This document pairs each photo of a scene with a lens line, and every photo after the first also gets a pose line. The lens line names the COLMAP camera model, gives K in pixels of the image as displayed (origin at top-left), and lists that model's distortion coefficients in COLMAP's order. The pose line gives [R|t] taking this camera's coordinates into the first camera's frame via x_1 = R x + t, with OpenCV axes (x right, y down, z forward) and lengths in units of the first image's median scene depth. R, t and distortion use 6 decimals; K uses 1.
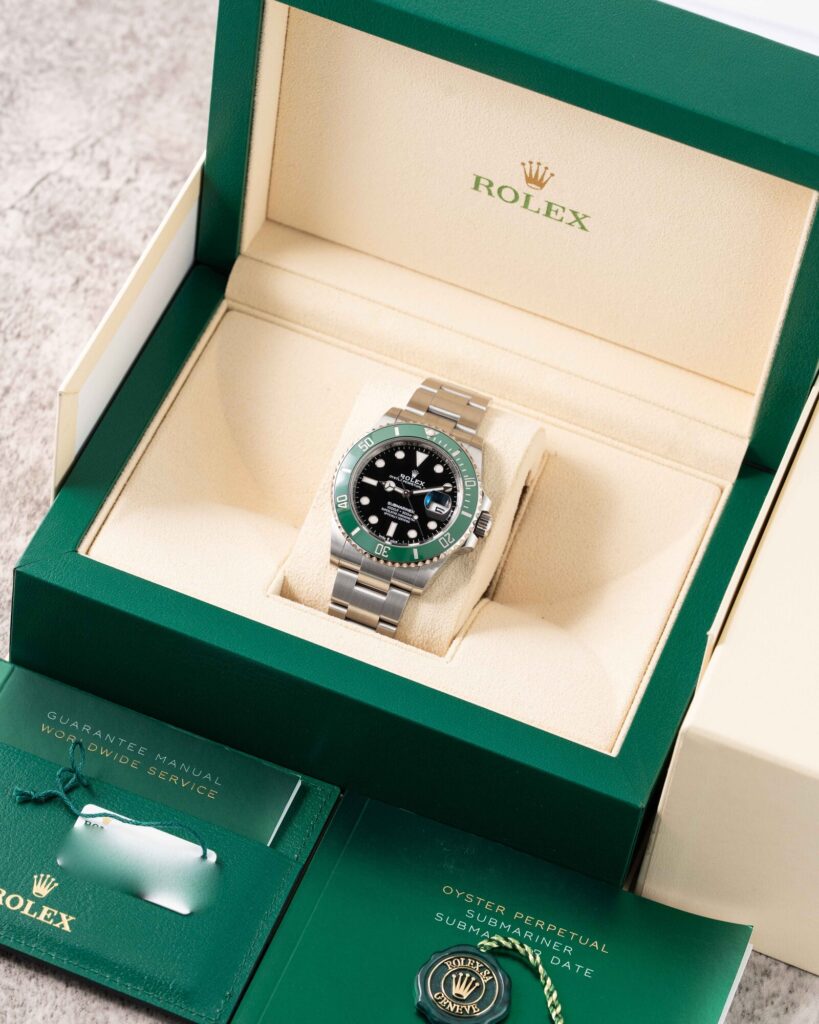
lens RADIAL K [[4903.5, 0, 409.9], [0, 4903.5, 511.1], [0, 0, 1]] dist [0.114472, 0.000000]
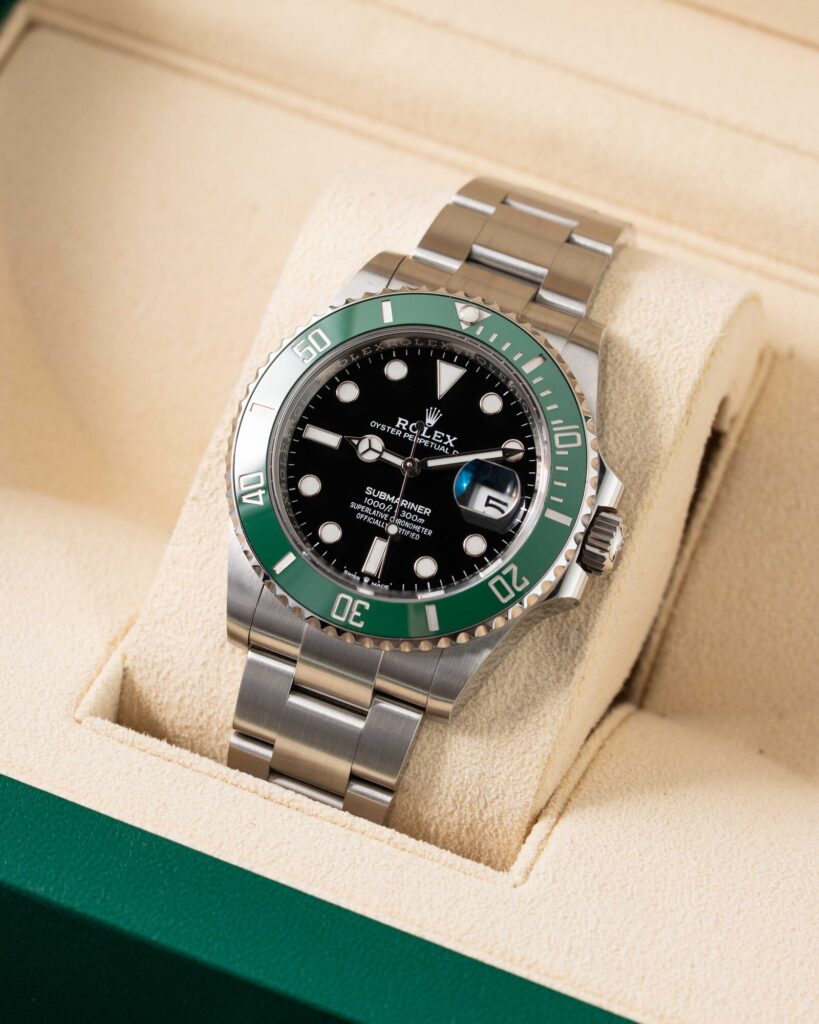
lens RADIAL K [[4903.5, 0, 408.5], [0, 4903.5, 512.7], [0, 0, 1]] dist [0.114472, 0.000000]
pose [[0.996897, -0.012619, -0.077702, 0.030341], [0.016296, 0.998768, 0.046867, -0.018670], [0.077015, -0.047988, 0.995874, 0.594237]]
